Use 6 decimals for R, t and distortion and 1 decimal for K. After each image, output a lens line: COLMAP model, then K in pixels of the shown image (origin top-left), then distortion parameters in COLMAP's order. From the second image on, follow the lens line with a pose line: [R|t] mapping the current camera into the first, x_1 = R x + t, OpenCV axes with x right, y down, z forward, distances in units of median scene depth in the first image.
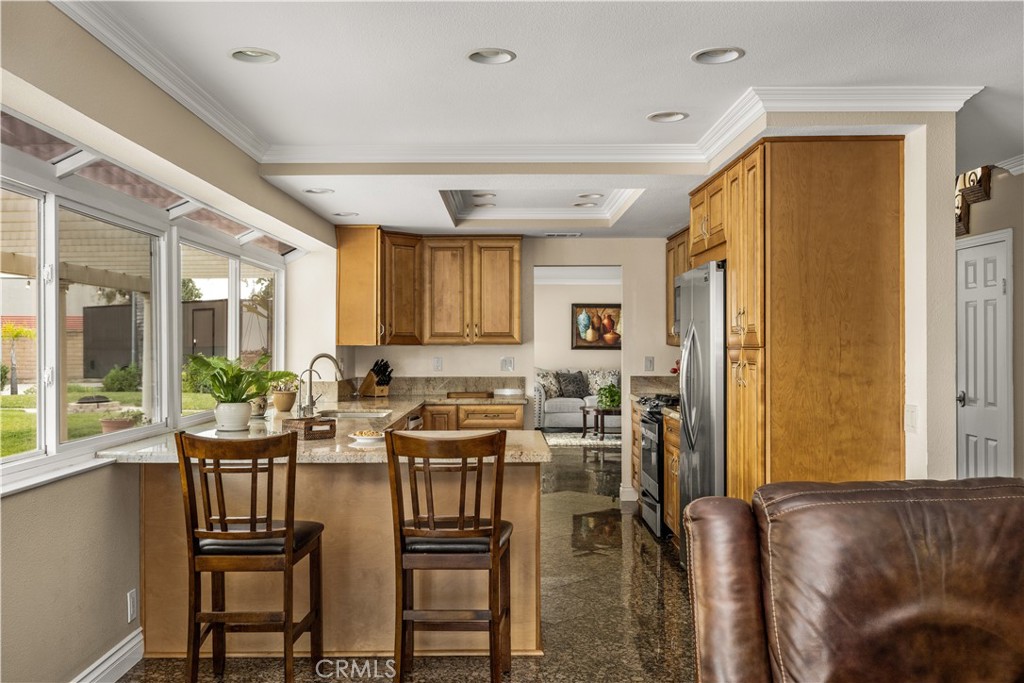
lens RADIAL K [[909.6, 0, 513.5], [0, 909.6, 342.8], [0, 0, 1]] dist [0.008607, 0.000174]
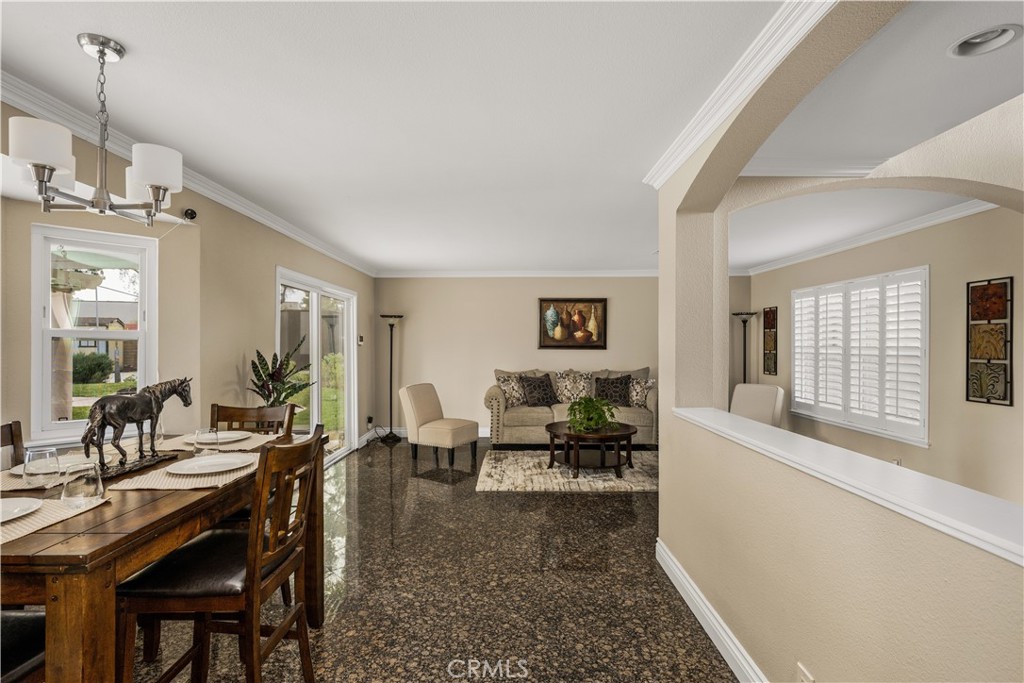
lens RADIAL K [[545.8, 0, 515.3], [0, 545.8, 344.5], [0, 0, 1]] dist [0.043969, 0.000250]
pose [[0.999963, 0.002478, 0.008198, 0.078823], [-0.002496, 0.999995, 0.002183, 0.003459], [-0.008192, -0.002203, 0.999964, 0.987581]]
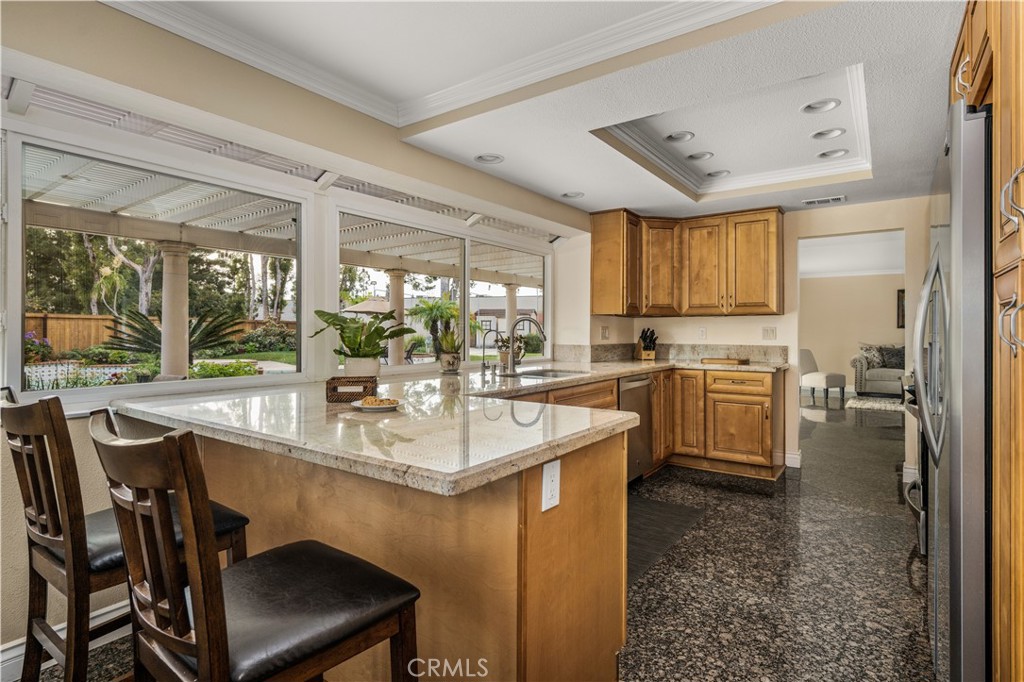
lens RADIAL K [[514.8, 0, 528.4], [0, 514.8, 328.0], [0, 0, 1]] dist [0.000914, 0.000377]
pose [[0.822326, 0.000661, -0.569016, 0.107375], [-0.001571, 0.999998, -0.001108, 0.019033], [0.569014, 0.001805, 0.822326, 0.366600]]
